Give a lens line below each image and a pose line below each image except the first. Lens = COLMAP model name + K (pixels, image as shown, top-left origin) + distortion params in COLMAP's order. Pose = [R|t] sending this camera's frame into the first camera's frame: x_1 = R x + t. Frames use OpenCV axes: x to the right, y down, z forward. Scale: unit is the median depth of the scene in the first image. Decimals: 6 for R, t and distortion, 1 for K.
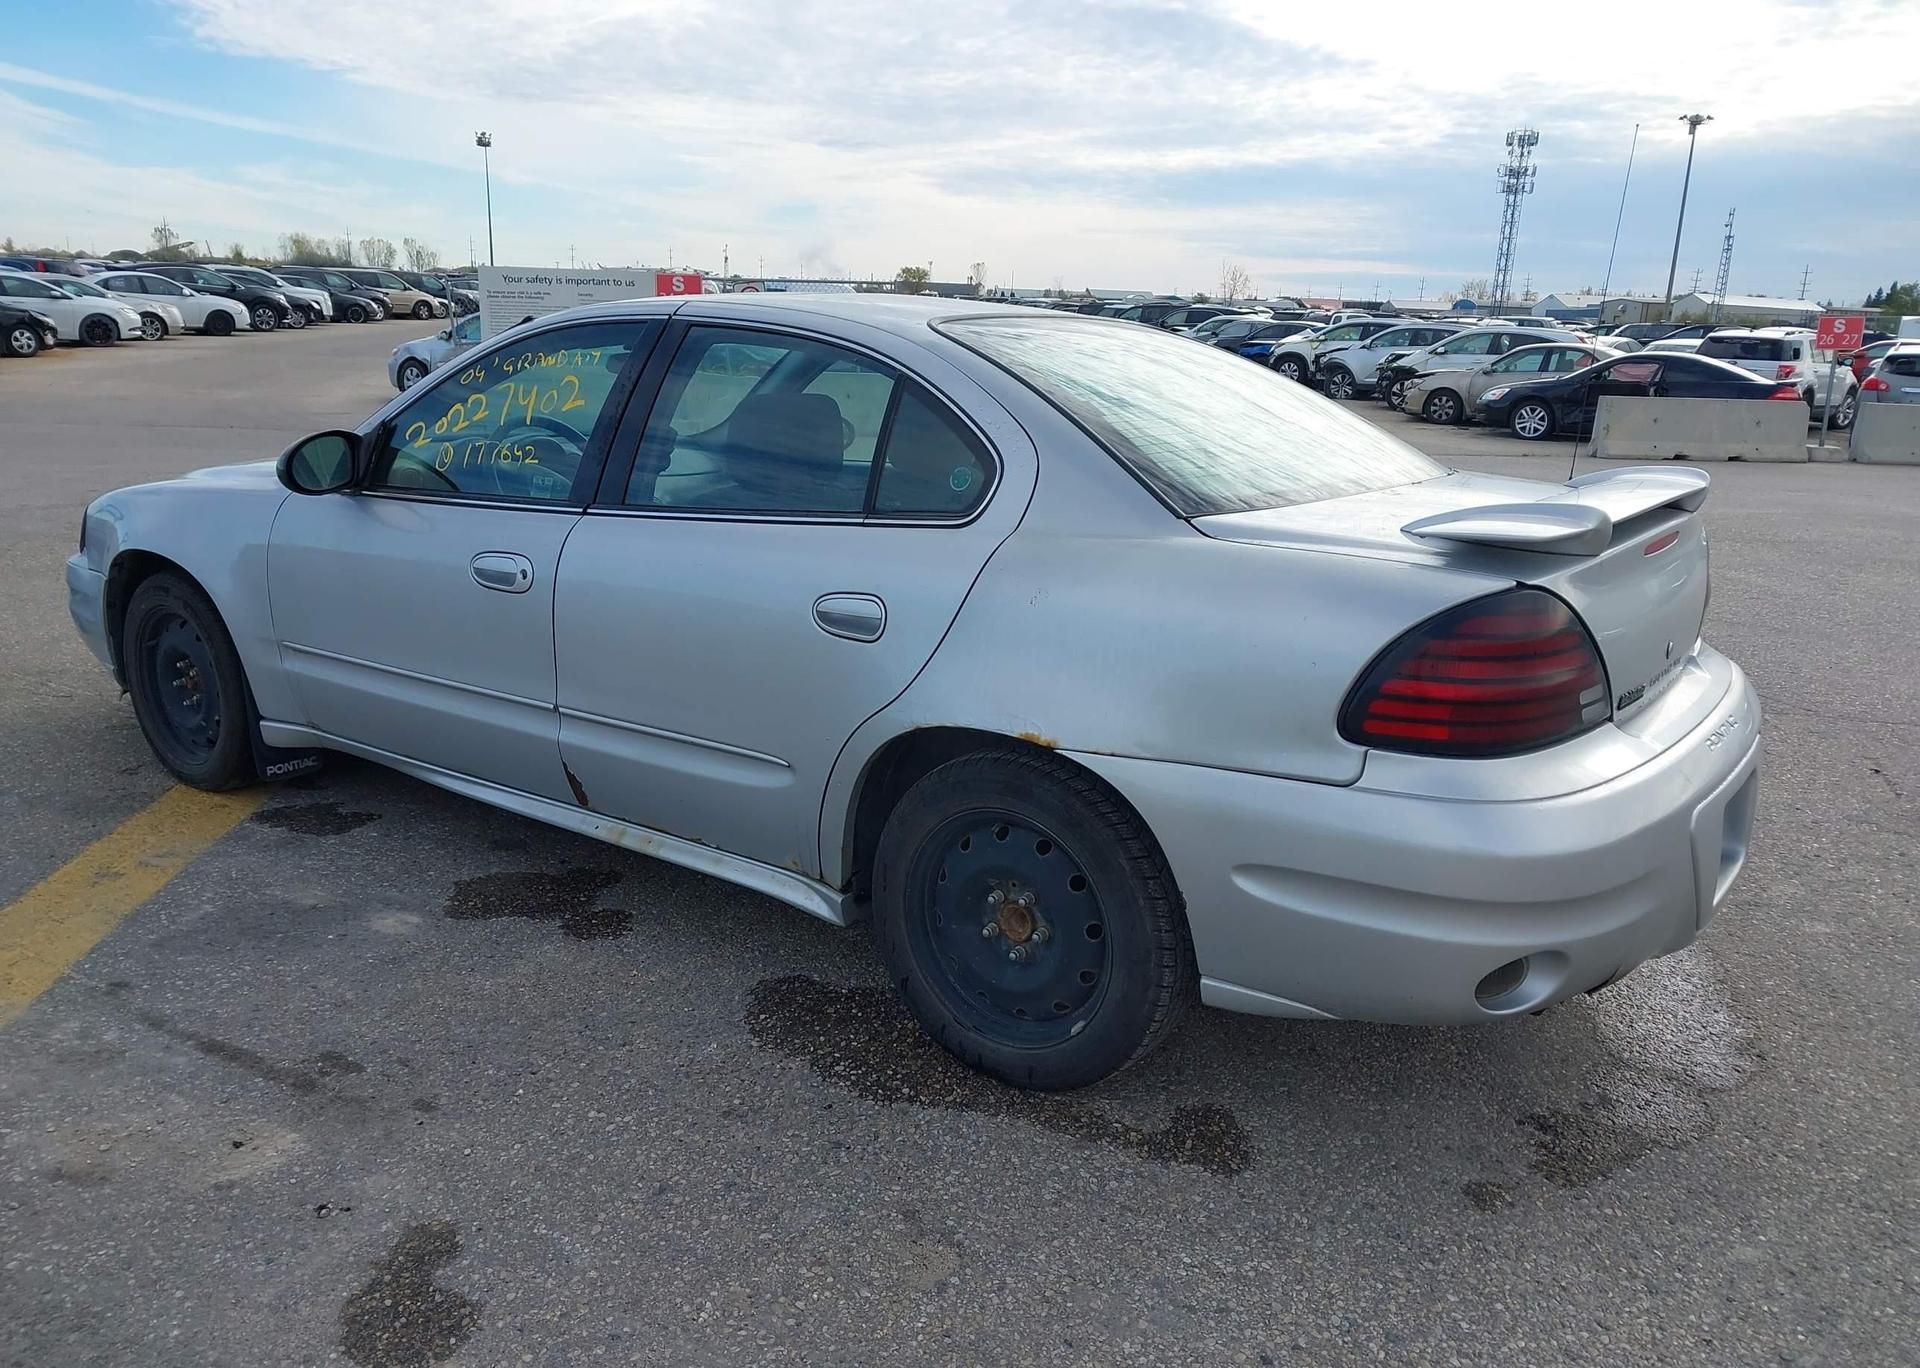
lens RADIAL K [[1528.0, 0, 966.2], [0, 1528.0, 672.1], [0, 0, 1]] dist [0.011188, -0.009242]
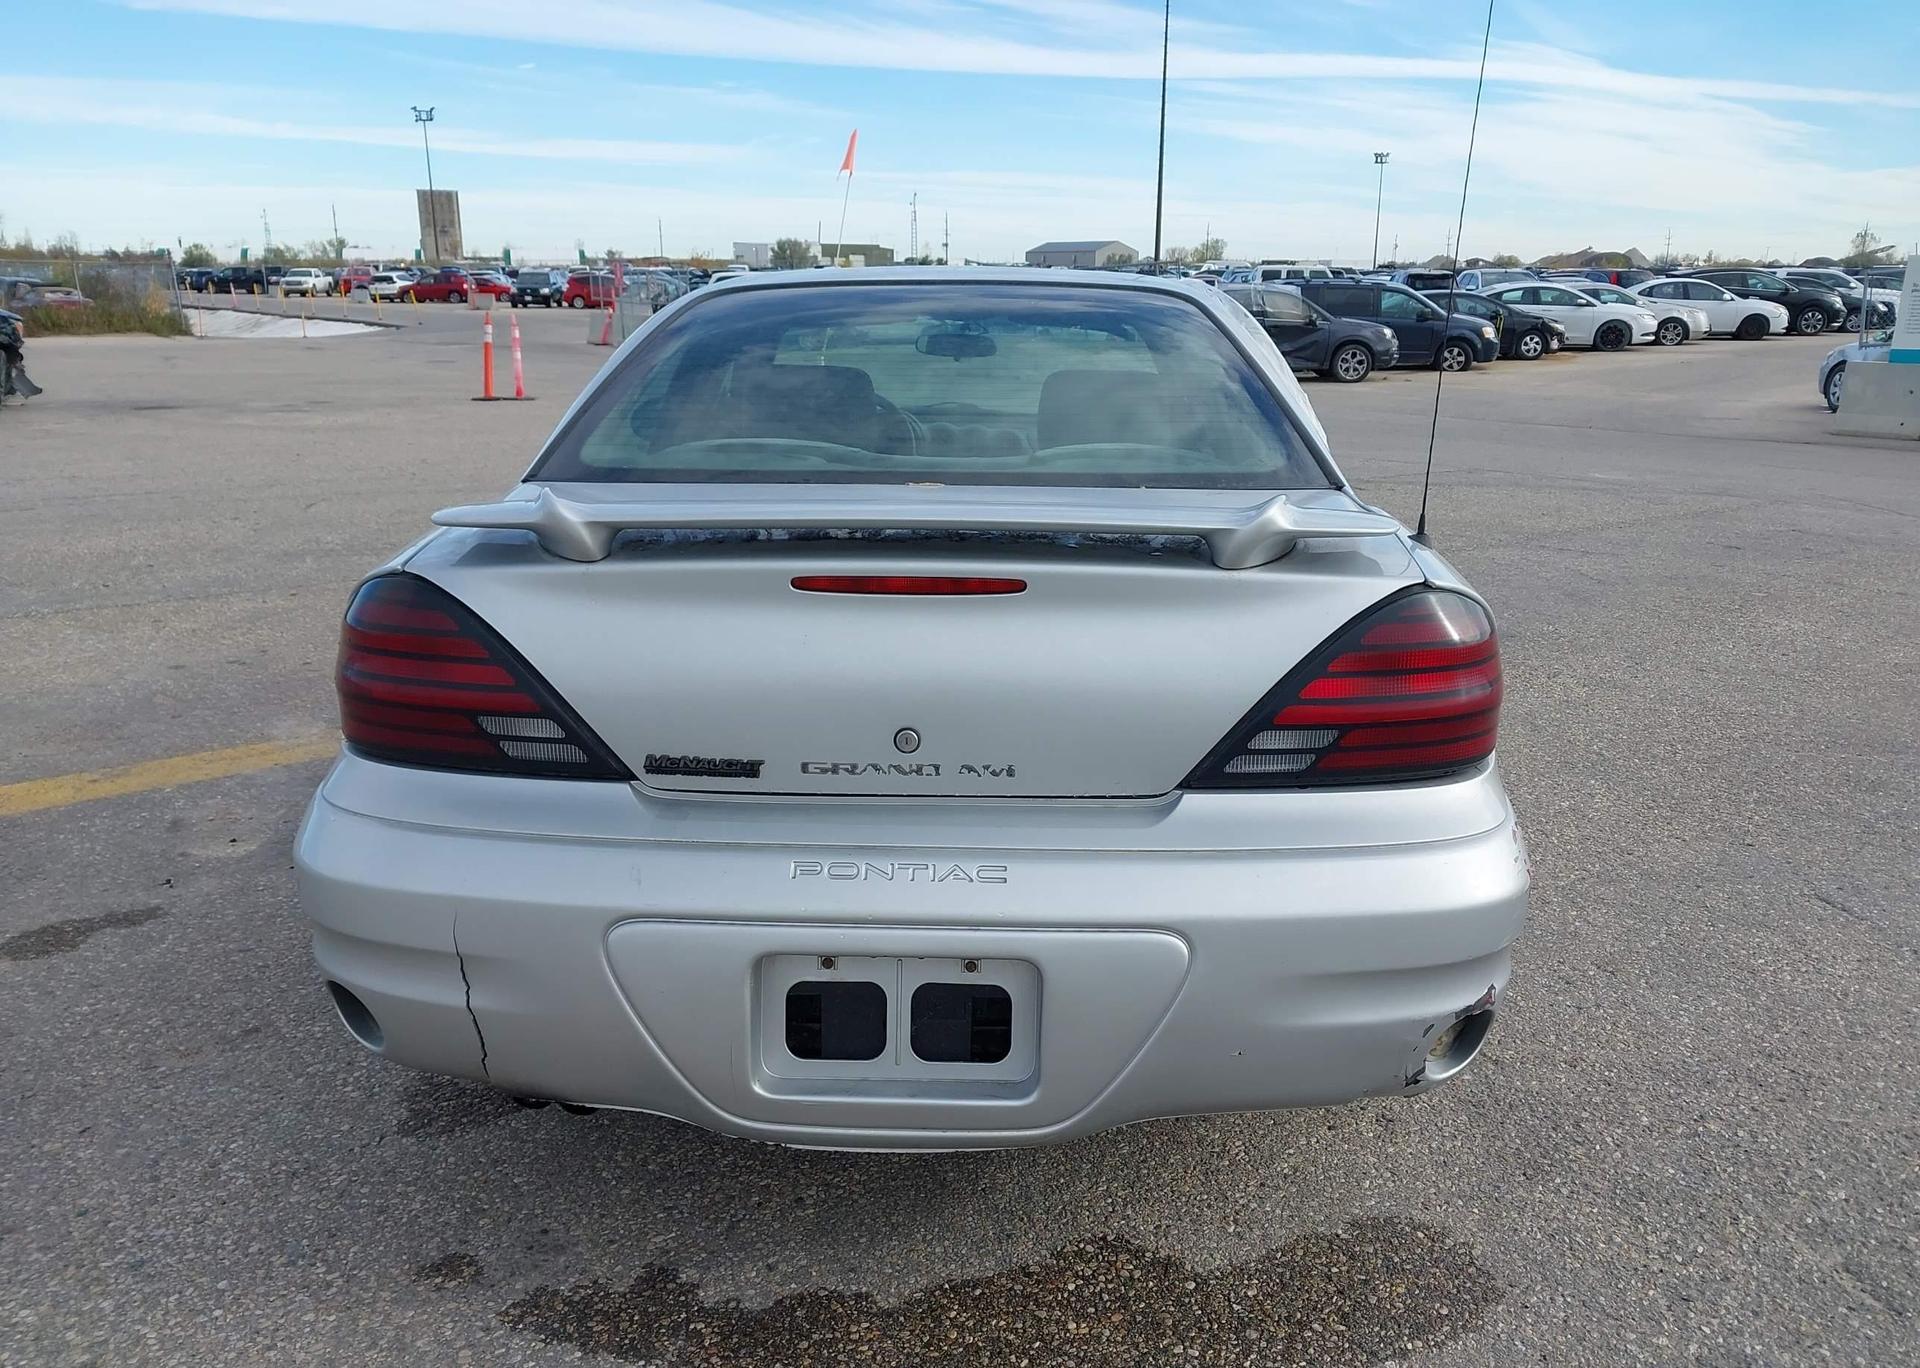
lens RADIAL K [[1528.0, 0, 963.9], [0, 1528.0, 690.2], [0, 0, 1]] dist [0.011188, -0.009242]
pose [[0.550154, 0.182827, -0.814803, 0.809032], [-0.177654, 0.979027, 0.099724, -0.086312], [0.815947, 0.089890, 0.571096, 0.493120]]
